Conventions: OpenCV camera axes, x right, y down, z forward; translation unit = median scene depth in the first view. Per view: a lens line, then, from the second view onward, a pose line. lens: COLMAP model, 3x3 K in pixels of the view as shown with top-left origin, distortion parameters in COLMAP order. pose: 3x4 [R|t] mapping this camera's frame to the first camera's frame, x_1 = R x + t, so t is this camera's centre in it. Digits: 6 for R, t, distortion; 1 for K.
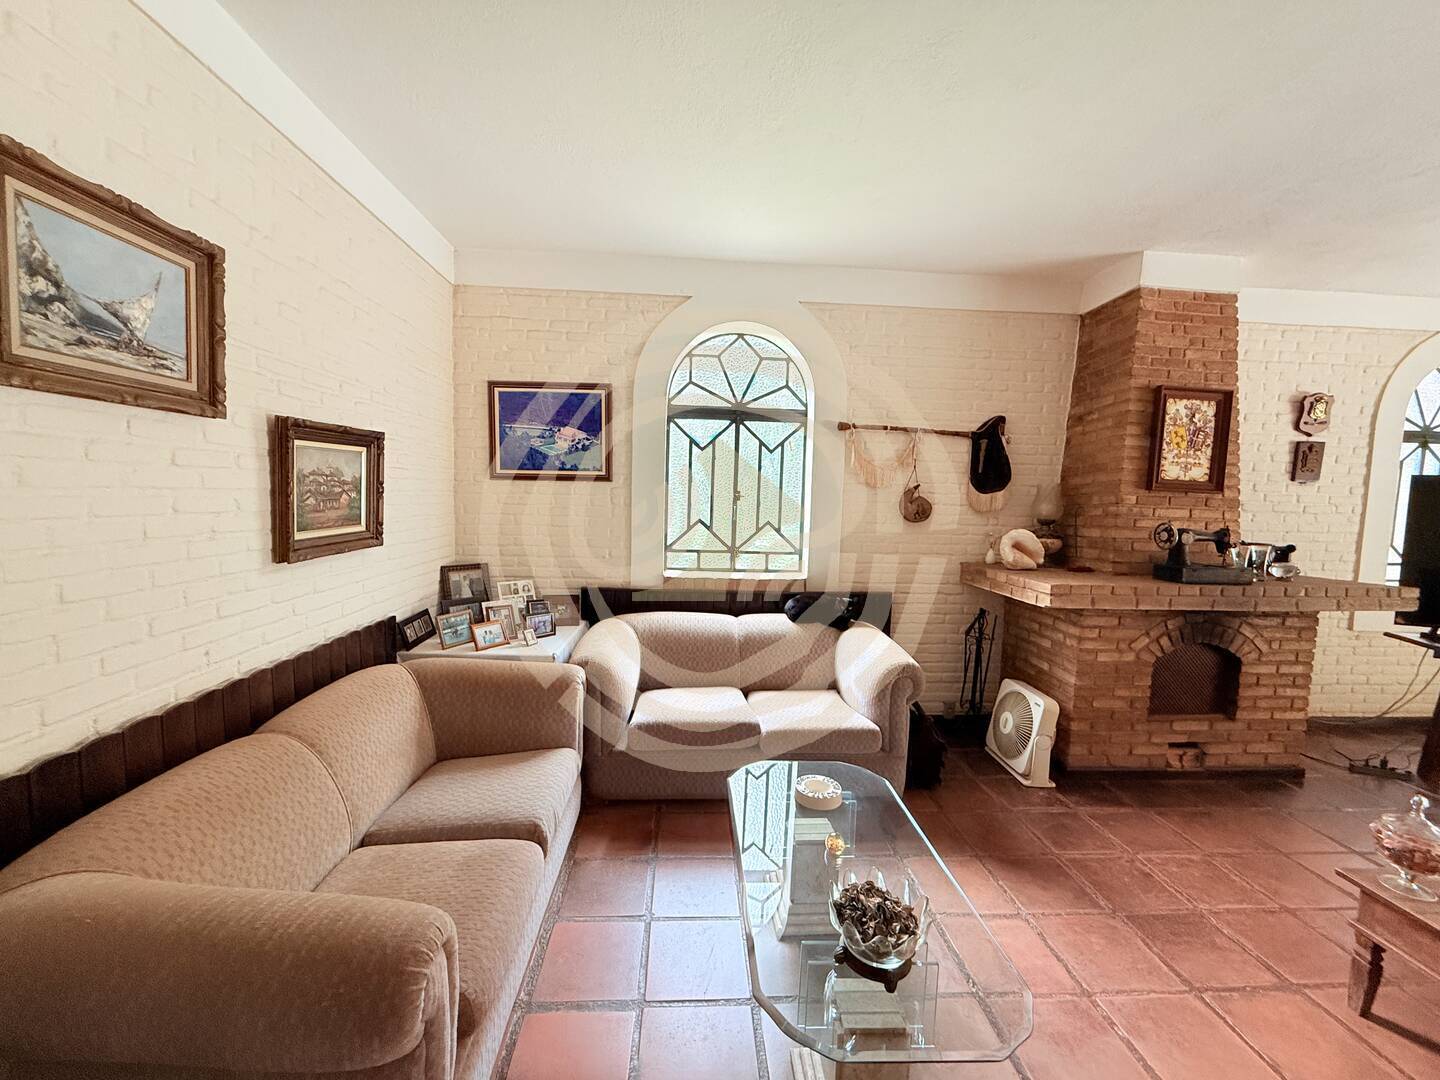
lens RADIAL K [[572.6, 0, 721.0], [0, 572.6, 542.7], [0, 0, 1]] dist [0.003642, 0.000077]
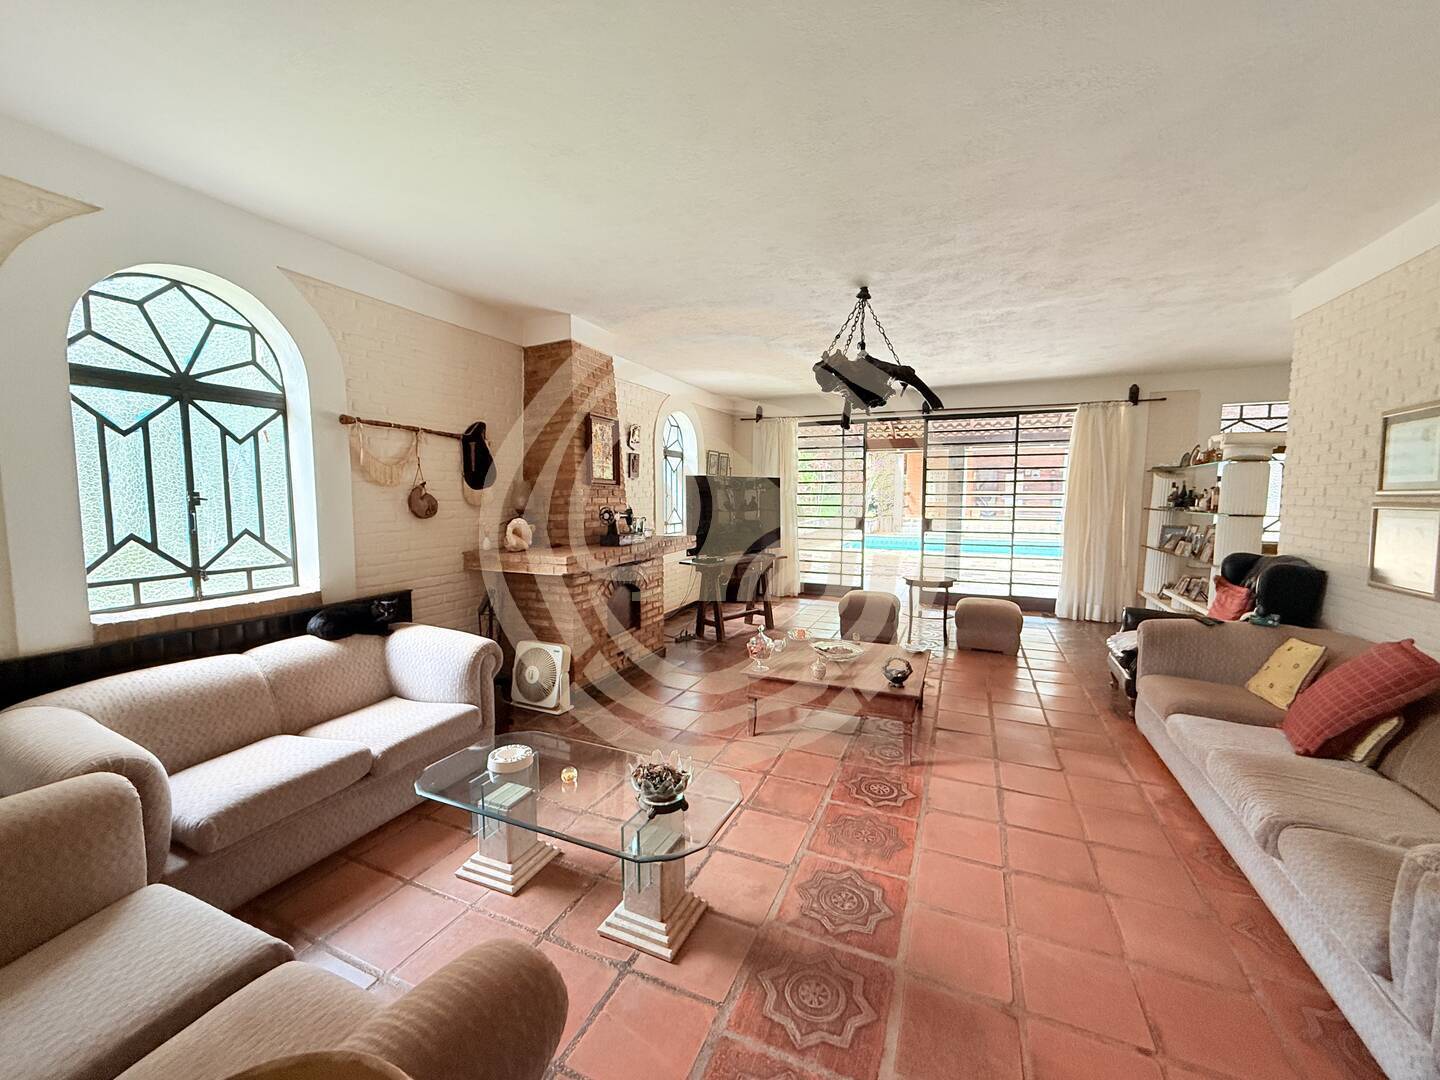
lens RADIAL K [[572.6, 0, 724.2], [0, 572.6, 538.5], [0, 0, 1]] dist [0.003642, 0.000077]
pose [[0.451793, -0.097135, 0.886819, -0.360280], [0.086554, 0.994138, 0.064794, -0.021189], [-0.887914, 0.047484, 0.457552, 0.049128]]
